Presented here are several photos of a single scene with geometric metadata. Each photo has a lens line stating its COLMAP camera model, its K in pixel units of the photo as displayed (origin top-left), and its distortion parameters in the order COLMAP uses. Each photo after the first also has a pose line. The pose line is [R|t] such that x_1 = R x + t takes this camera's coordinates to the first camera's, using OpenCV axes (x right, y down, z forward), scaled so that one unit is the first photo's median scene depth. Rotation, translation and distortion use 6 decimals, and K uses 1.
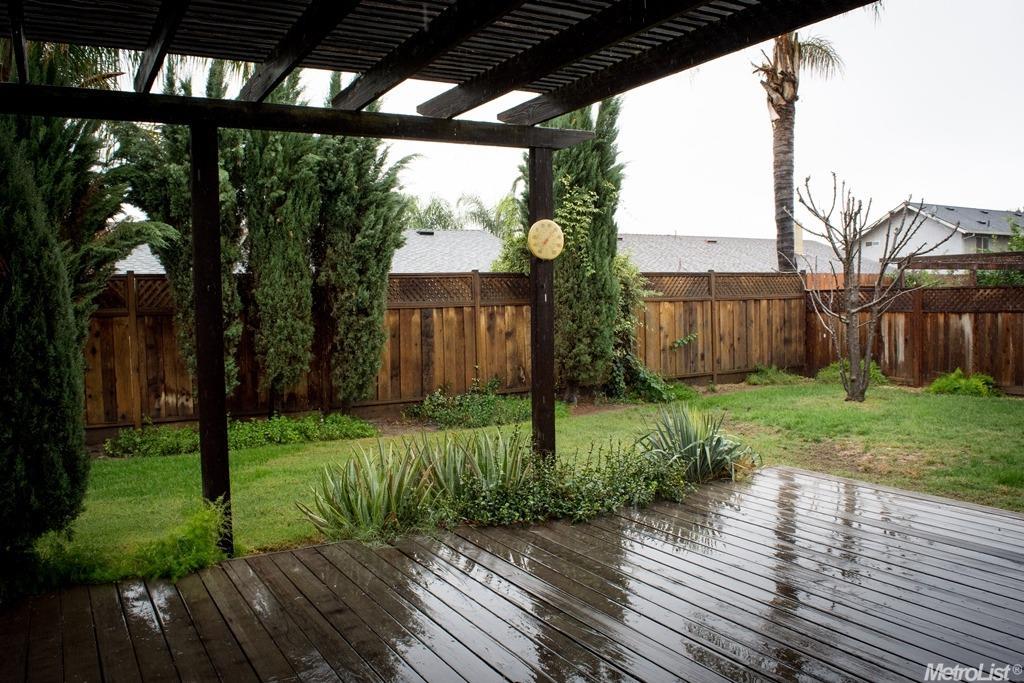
lens RADIAL K [[820.8, 0, 510.3], [0, 820.8, 327.5], [0, 0, 1]] dist [-0.092017, 0.017043]
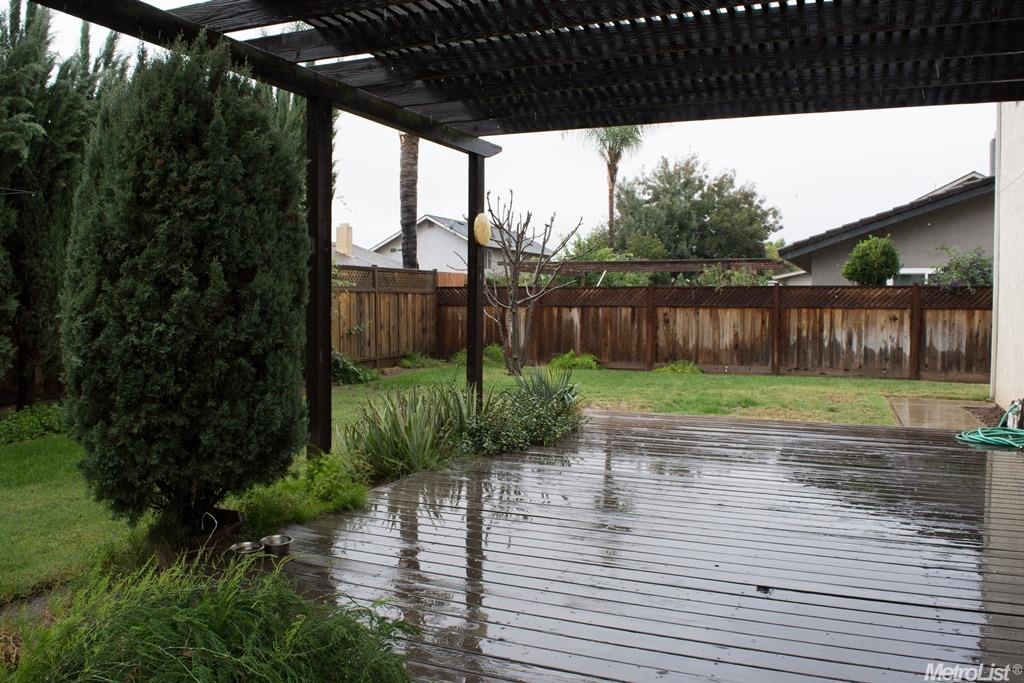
lens RADIAL K [[853.4, 0, 483.5], [0, 853.4, 340.6], [0, 0, 1]] dist [-0.081098, 0.004890]
pose [[0.802052, -0.001852, 0.597251, -0.341587], [-0.002980, 0.999970, 0.007102, 0.024500], [-0.597246, -0.007475, 0.802023, -0.016862]]
